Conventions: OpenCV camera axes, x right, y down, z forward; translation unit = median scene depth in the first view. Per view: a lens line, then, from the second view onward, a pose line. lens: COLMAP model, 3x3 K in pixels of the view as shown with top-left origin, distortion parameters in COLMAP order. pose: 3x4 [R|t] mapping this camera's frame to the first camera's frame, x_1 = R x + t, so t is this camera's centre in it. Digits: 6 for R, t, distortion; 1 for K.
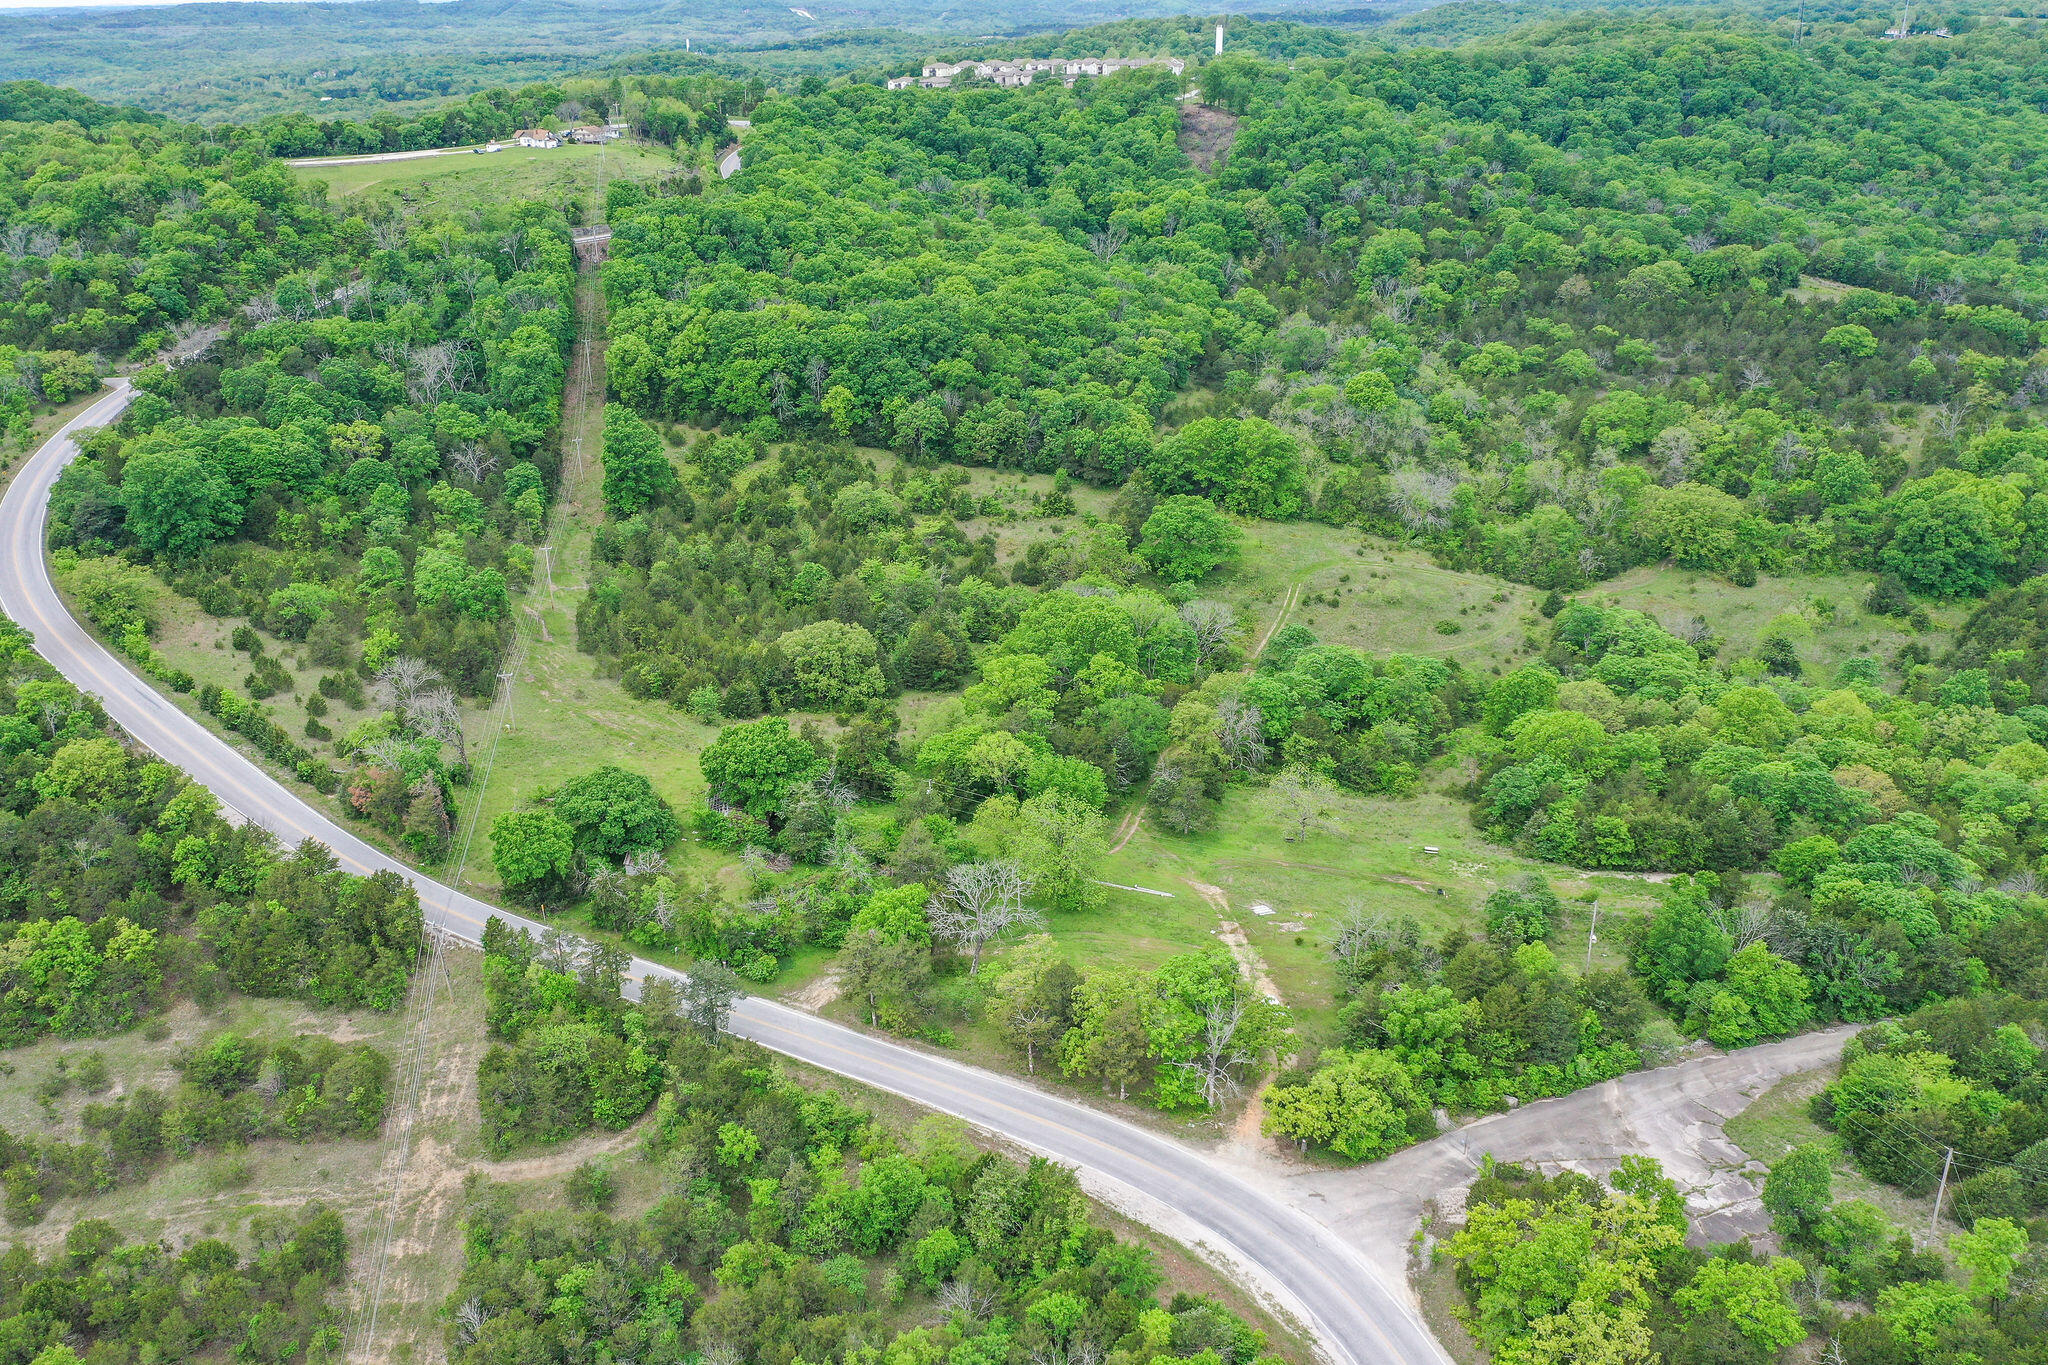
lens RADIAL K [[1598.9, 0, 999.9], [0, 1598.9, 678.7], [0, 0, 1]] dist [-0.012956, -0.005631]
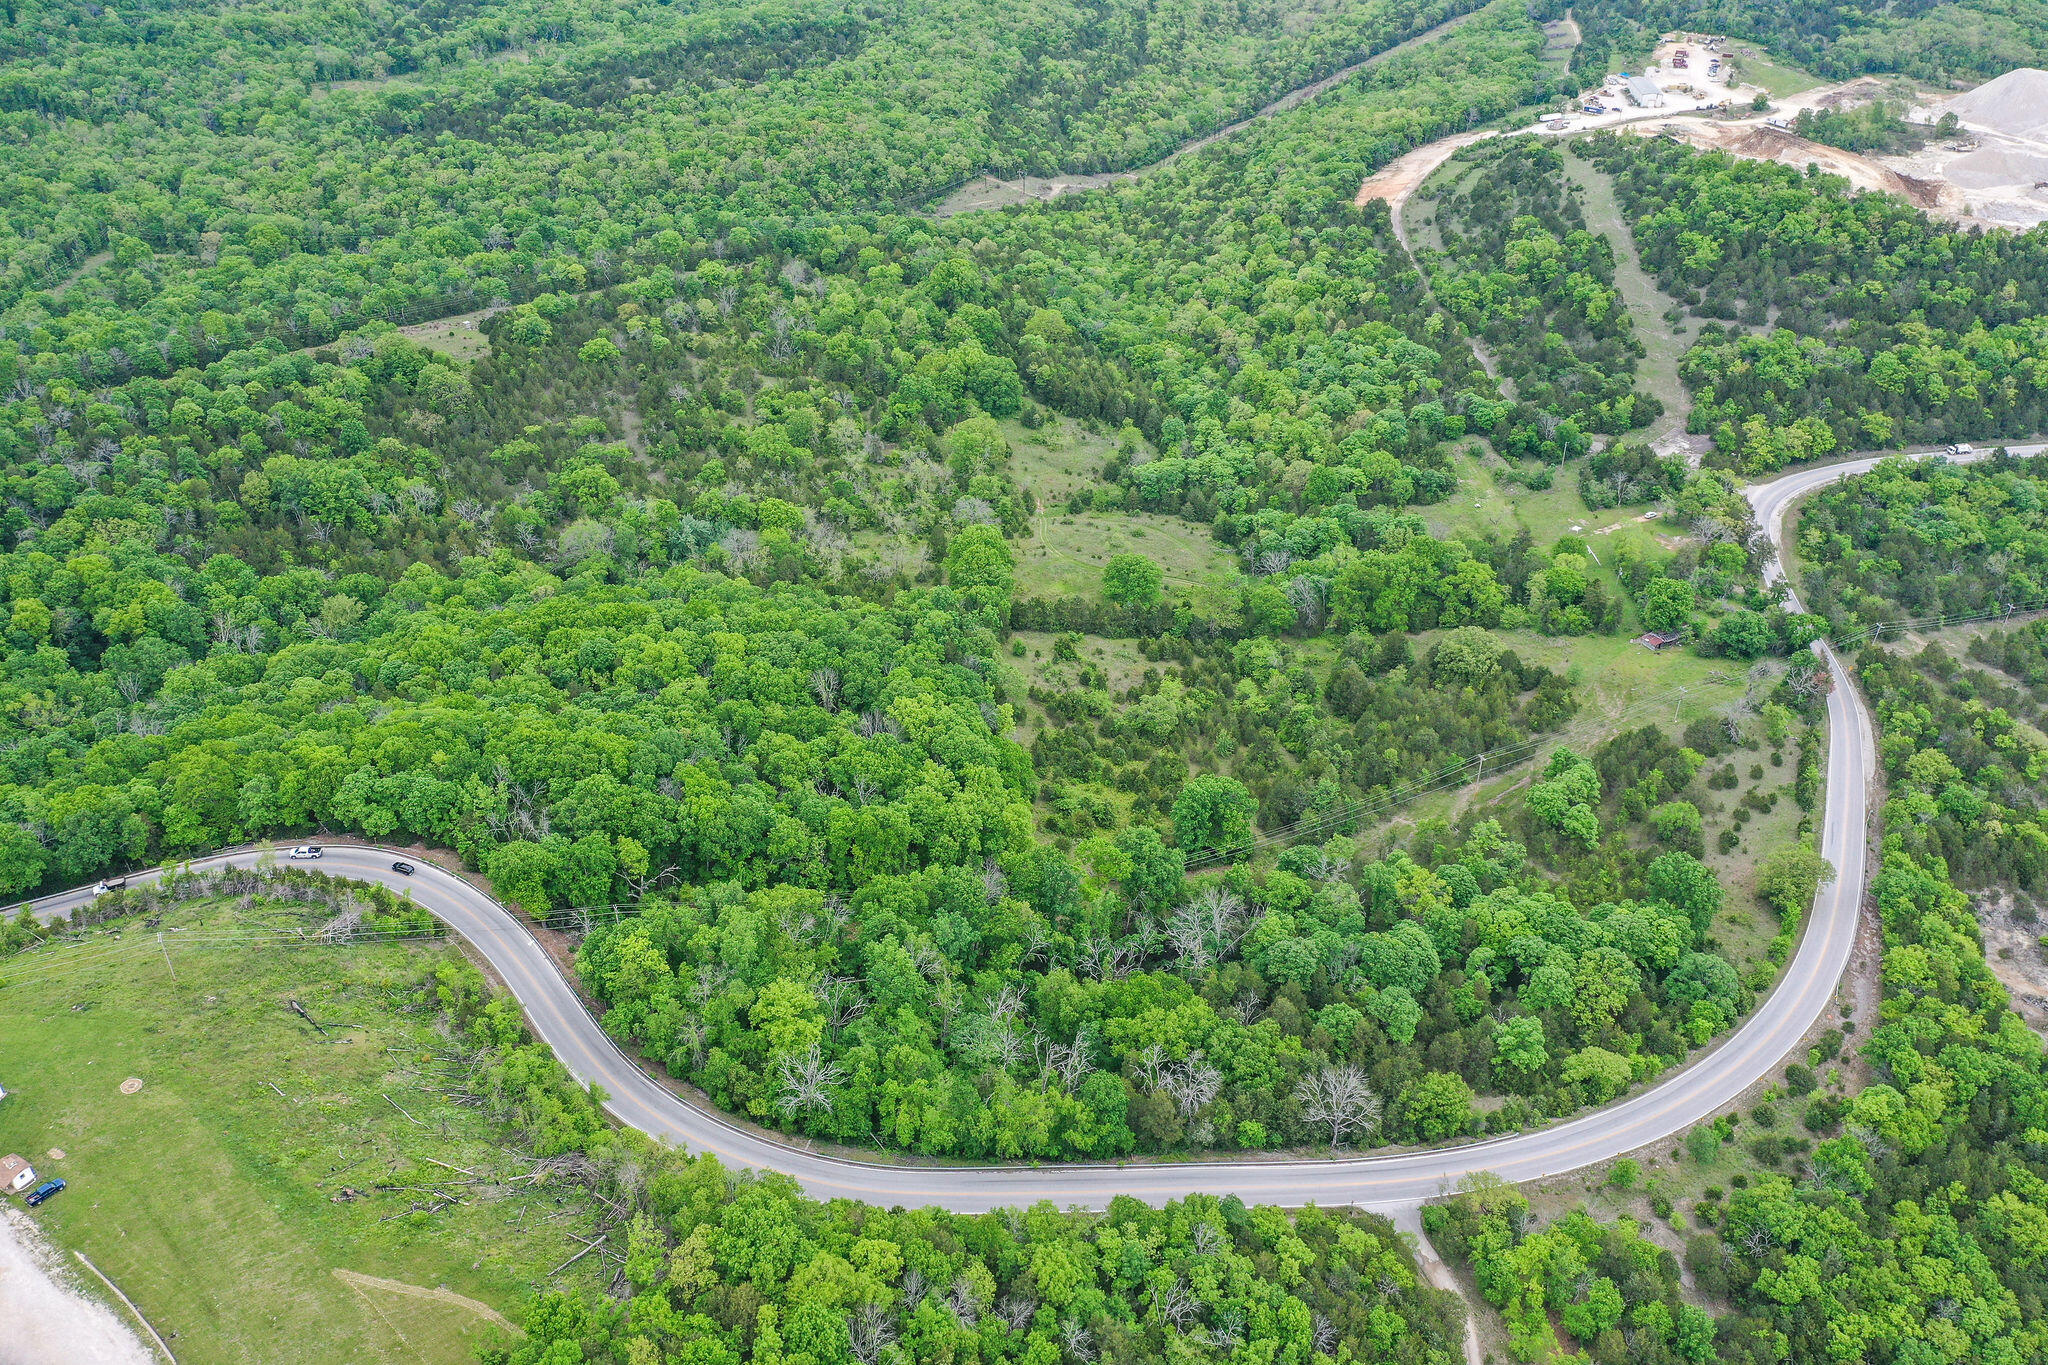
lens RADIAL K [[1639.6, 0, 1009.4], [0, 1639.6, 679.3], [0, 0, 1]] dist [-0.013240, -0.003936]
pose [[-0.291597, -0.501126, 0.814766, -0.962716], [0.393580, 0.713482, 0.579689, -0.818838], [-0.871818, 0.489711, -0.010817, 1.059983]]
